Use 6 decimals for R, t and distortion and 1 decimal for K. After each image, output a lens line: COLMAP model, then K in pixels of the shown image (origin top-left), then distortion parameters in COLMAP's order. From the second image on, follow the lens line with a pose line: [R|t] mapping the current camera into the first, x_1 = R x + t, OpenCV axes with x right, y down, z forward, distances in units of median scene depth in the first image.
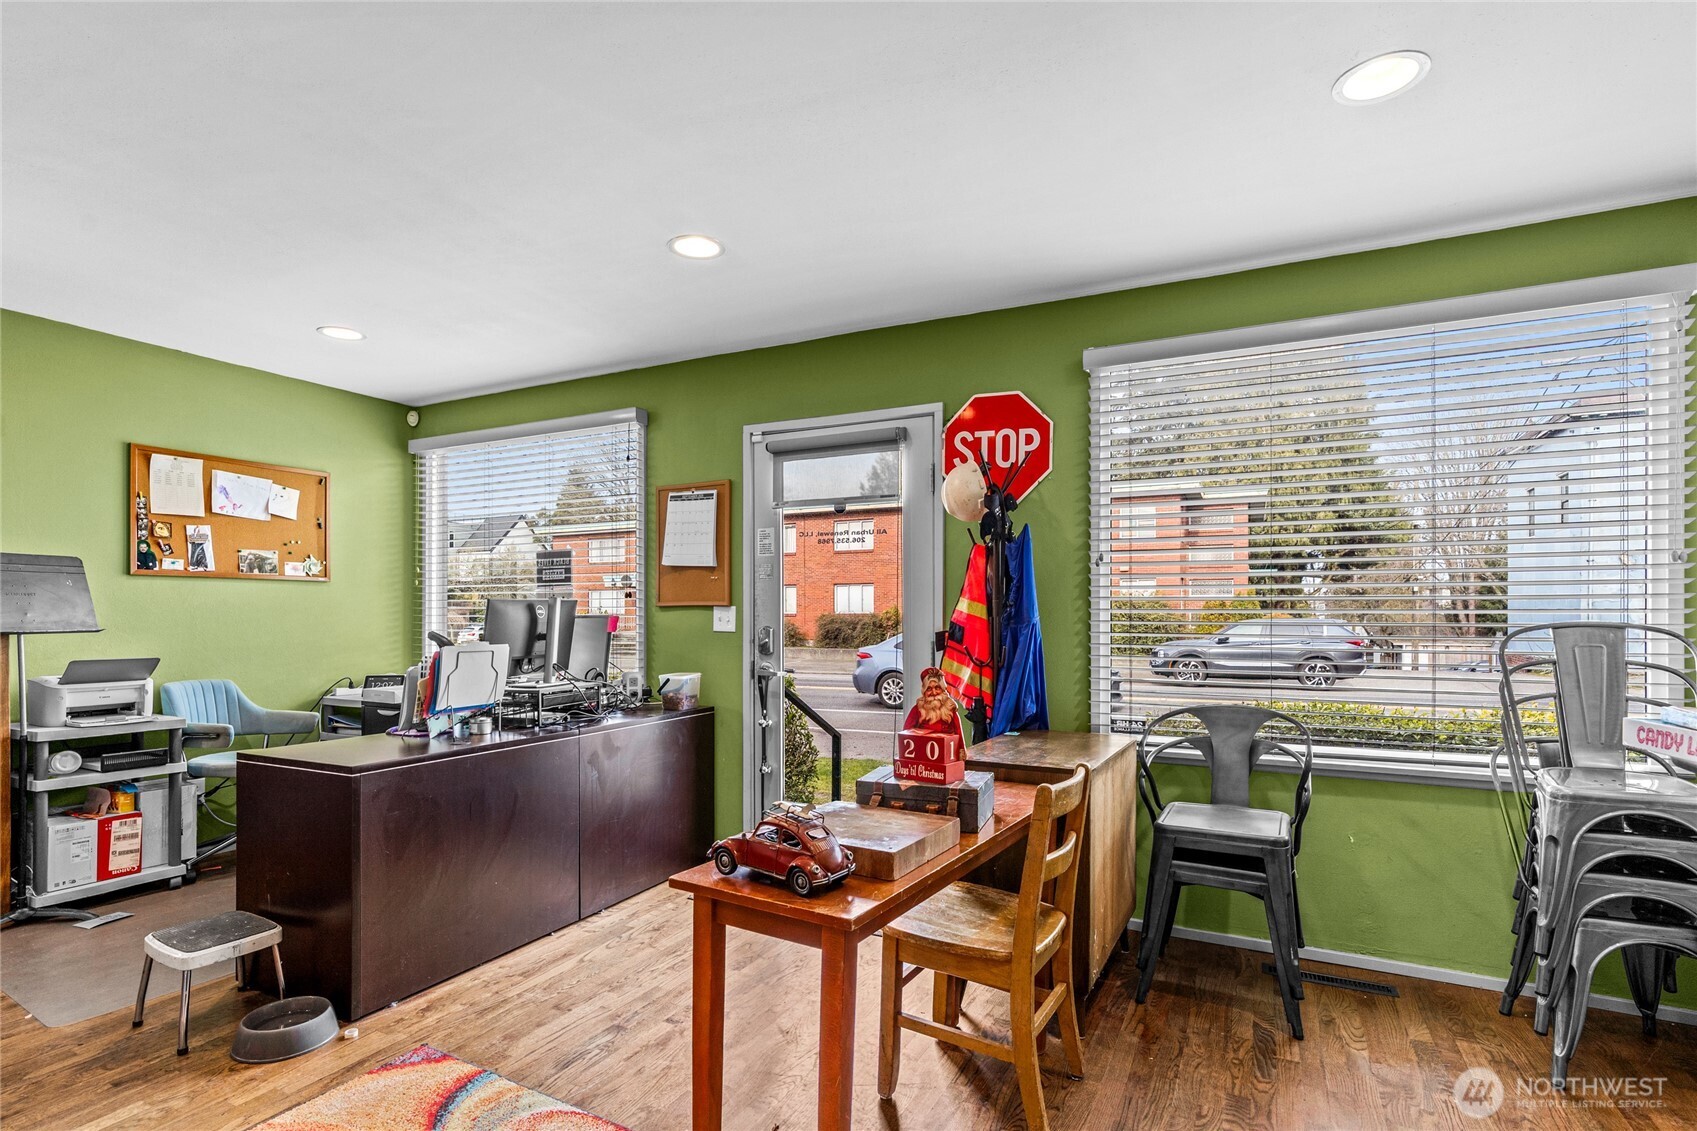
lens RADIAL K [[833.8, 0, 842.5], [0, 833.8, 613.4], [0, 0, 1]] dist [-0.000438, 0.002404]
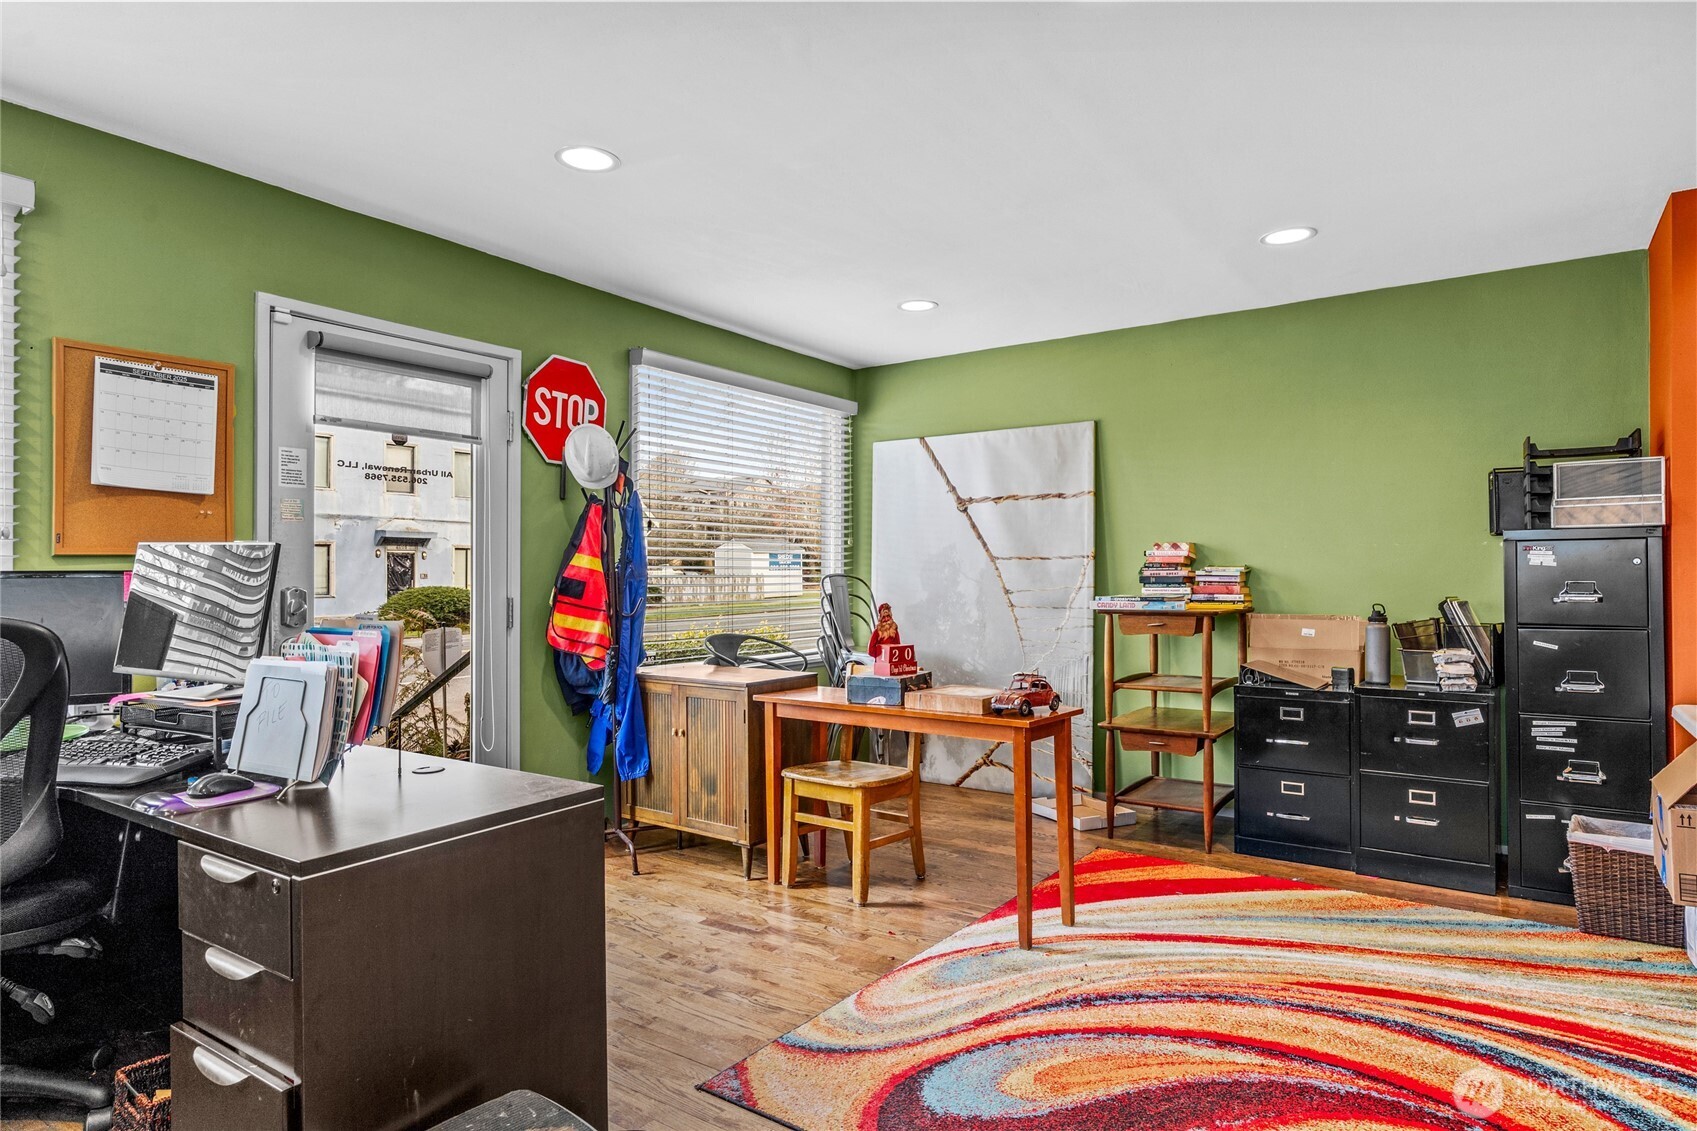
lens RADIAL K [[942.8, 0, 886.0], [0, 942.8, 566.1], [0, 0, 1]] dist [-0.001381, 0.000143]
pose [[0.101432, 0.002791, 0.994839, -0.944716], [0.000878, 0.999995, -0.002896, 0.000444], [-0.994842, 0.001168, 0.101429, 0.477183]]
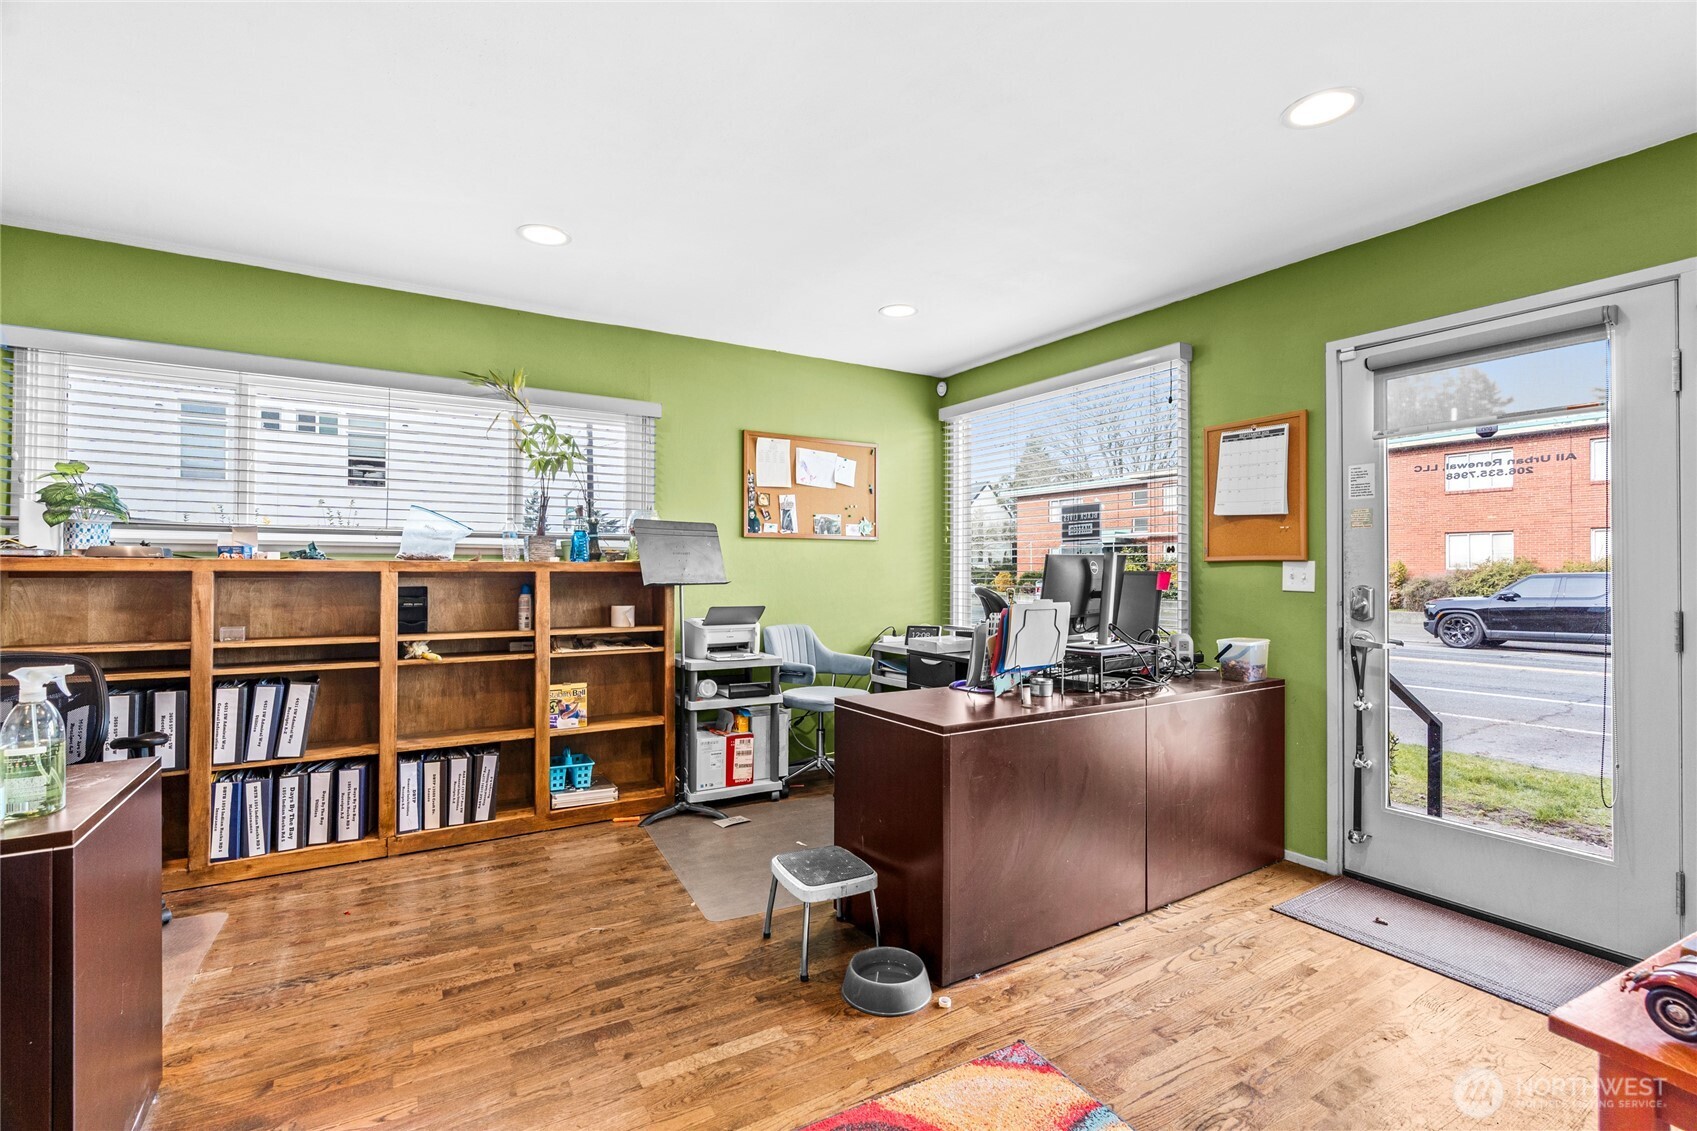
lens RADIAL K [[769.6, 0, 848.5], [0, 769.6, 565.5], [0, 0, 1]] dist [0.000880, 0.000492]
pose [[0.858111, -0.000578, -0.513464, -0.153330], [-0.001715, 0.999991, -0.003991, -0.000418], [0.513462, 0.004305, 0.858102, 0.117433]]
